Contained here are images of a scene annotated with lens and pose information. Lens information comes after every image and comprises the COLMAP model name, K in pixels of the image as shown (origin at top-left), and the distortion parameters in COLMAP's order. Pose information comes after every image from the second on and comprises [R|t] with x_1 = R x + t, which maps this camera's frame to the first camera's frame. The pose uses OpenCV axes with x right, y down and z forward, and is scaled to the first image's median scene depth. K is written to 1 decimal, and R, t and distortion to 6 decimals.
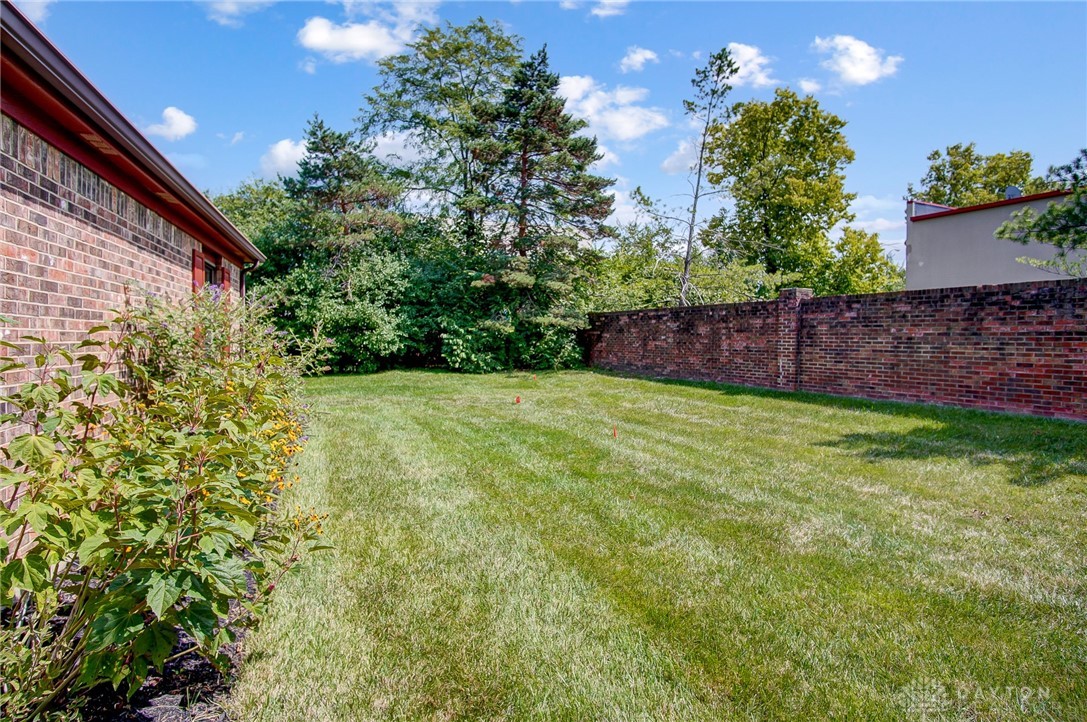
lens RADIAL K [[581.4, 0, 542.8], [0, 581.4, 357.5], [0, 0, 1]] dist [-0.034417, 0.011591]
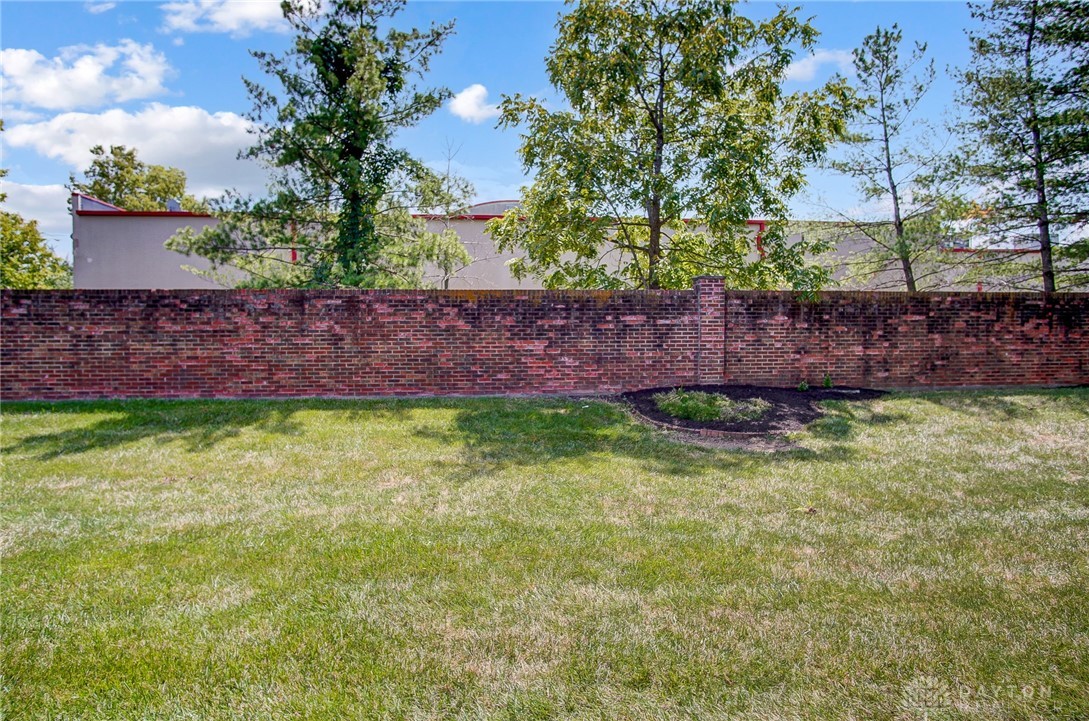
lens RADIAL K [[595.1, 0, 543.1], [0, 595.1, 347.4], [0, 0, 1]] dist [-0.023960, 0.002303]
pose [[0.316880, -0.024665, 0.948145, -0.098193], [0.037787, 0.999196, 0.013364, 0.002750], [-0.947712, 0.031593, 0.317558, -0.095508]]
